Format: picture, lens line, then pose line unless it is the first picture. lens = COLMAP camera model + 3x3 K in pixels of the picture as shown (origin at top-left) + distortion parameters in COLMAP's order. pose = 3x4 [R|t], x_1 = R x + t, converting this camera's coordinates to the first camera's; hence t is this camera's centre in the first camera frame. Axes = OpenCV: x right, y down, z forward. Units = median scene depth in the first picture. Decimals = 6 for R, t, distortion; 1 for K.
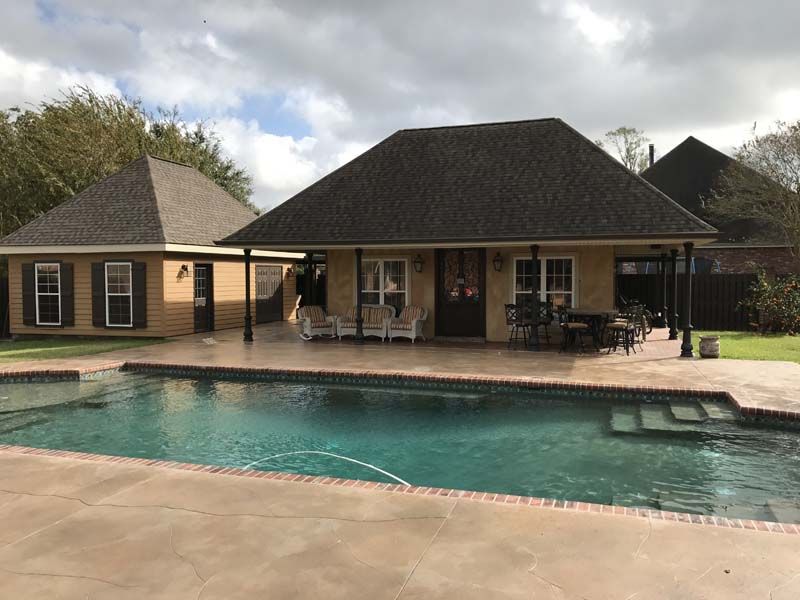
lens RADIAL K [[663.7, 0, 400.0], [0, 663.7, 300.0], [0, 0, 1]] dist [0.062514, -0.073359]
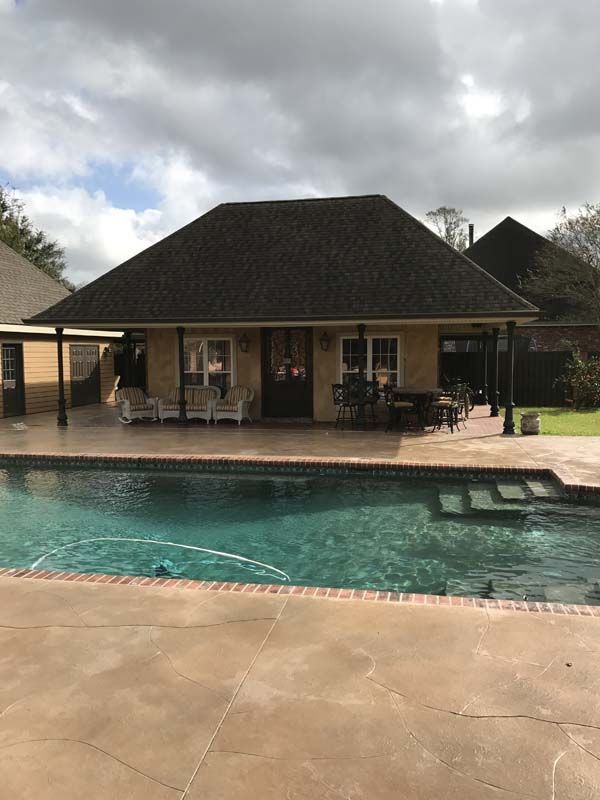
lens RADIAL K [[663.7, 0, 300.0], [0, 663.7, 400.0], [0, 0, 1]] dist [0.062514, -0.073359]
pose [[0.993711, -0.012398, 0.111285, 0.000655], [0.008802, 0.999425, 0.032748, -0.002684], [-0.111628, -0.031562, 0.993249, 0.028463]]
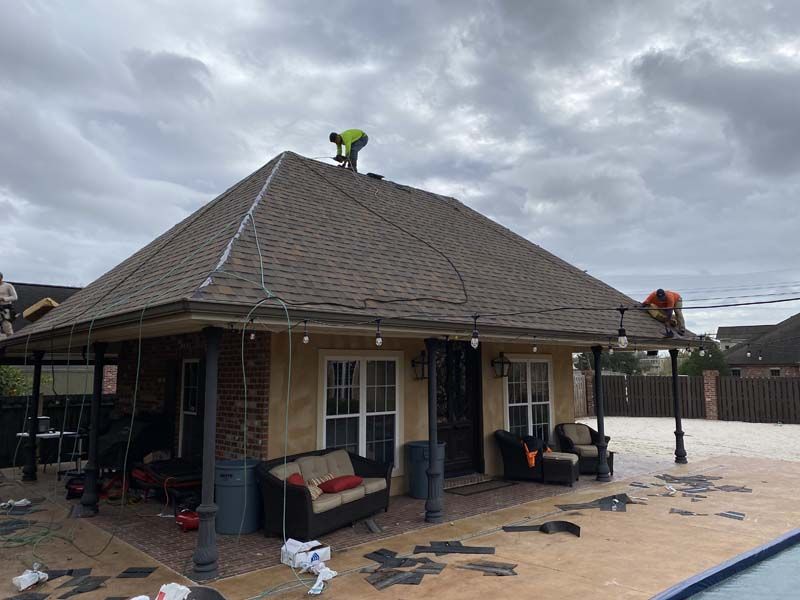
lens RADIAL K [[663.7, 0, 400.0], [0, 663.7, 300.0], [0, 0, 1]] dist [0.062514, -0.073359]
pose [[0.432913, 0.096799, 0.896223, -0.556197], [0.041538, 0.991020, -0.127102, -0.038494], [-0.900478, 0.092251, 0.425005, 0.775395]]
